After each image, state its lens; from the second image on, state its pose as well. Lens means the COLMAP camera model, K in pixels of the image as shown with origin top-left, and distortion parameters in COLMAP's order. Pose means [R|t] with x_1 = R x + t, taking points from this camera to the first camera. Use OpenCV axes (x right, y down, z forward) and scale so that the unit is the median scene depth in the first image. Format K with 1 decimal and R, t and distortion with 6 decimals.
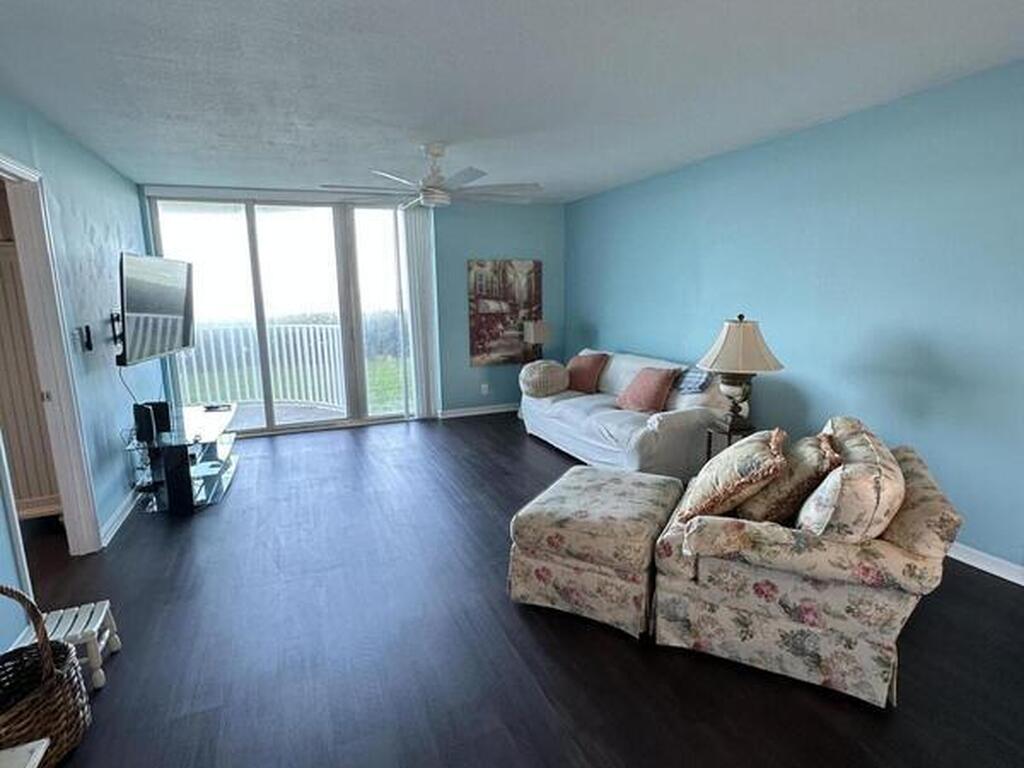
lens RADIAL K [[549.2, 0, 510.9], [0, 549.2, 384.6], [0, 0, 1]] dist [-0.003719, 0.001026]
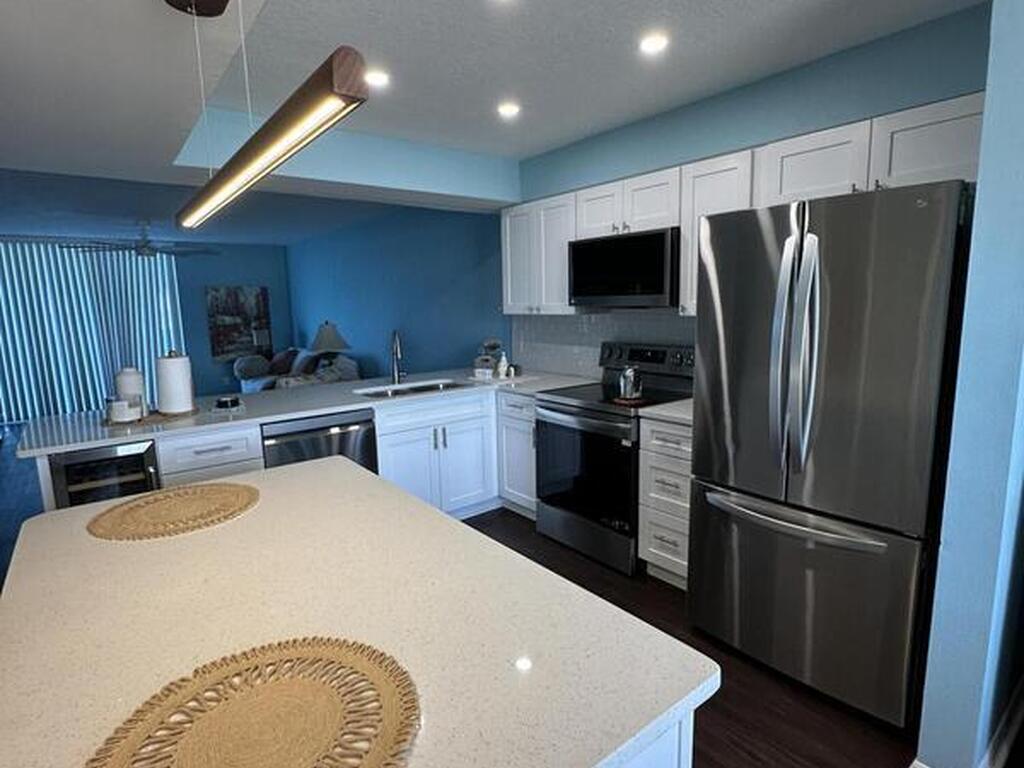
lens RADIAL K [[549.2, 0, 514.1], [0, 549.2, 385.7], [0, 0, 1]] dist [-0.003719, 0.001026]
pose [[0.959828, -0.045365, 0.276897, 0.264552], [0.052444, 0.998458, -0.018212, 0.084143], [-0.275644, 0.032002, 0.960727, -0.509460]]
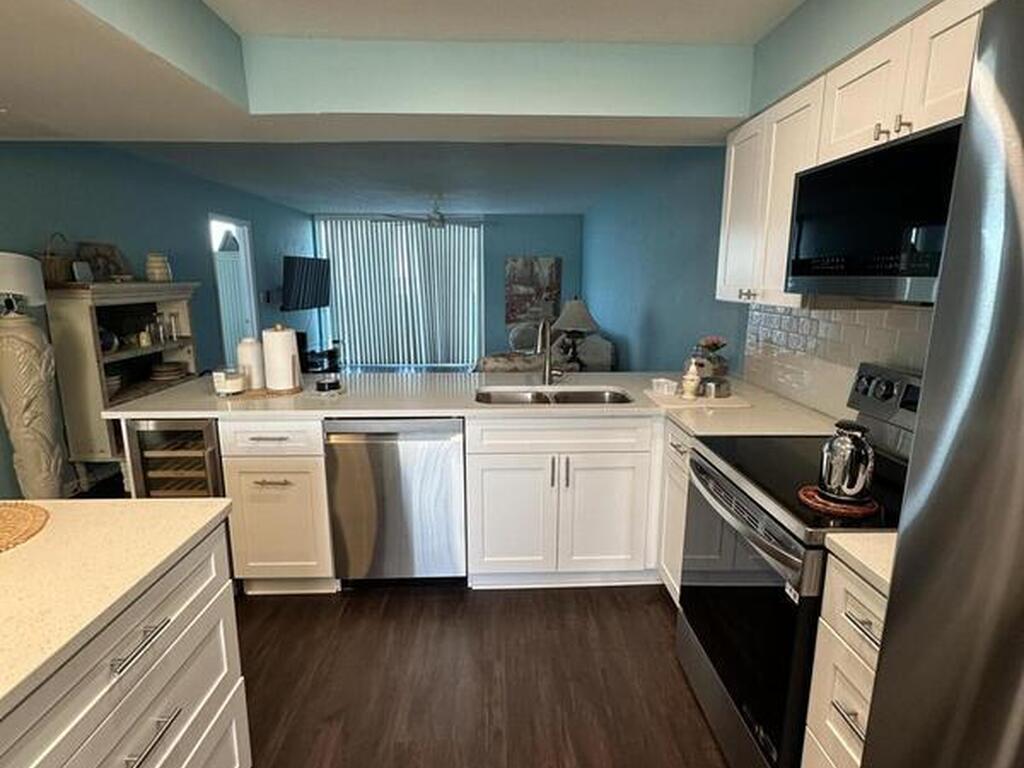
lens RADIAL K [[549.2, 0, 512.0], [0, 549.2, 383.8], [0, 0, 1]] dist [-0.003719, 0.001026]
pose [[0.939045, 0.086572, -0.332717, 0.430641], [-0.079106, 0.996218, 0.035949, 0.050009], [0.334570, -0.007438, 0.942341, -0.341708]]
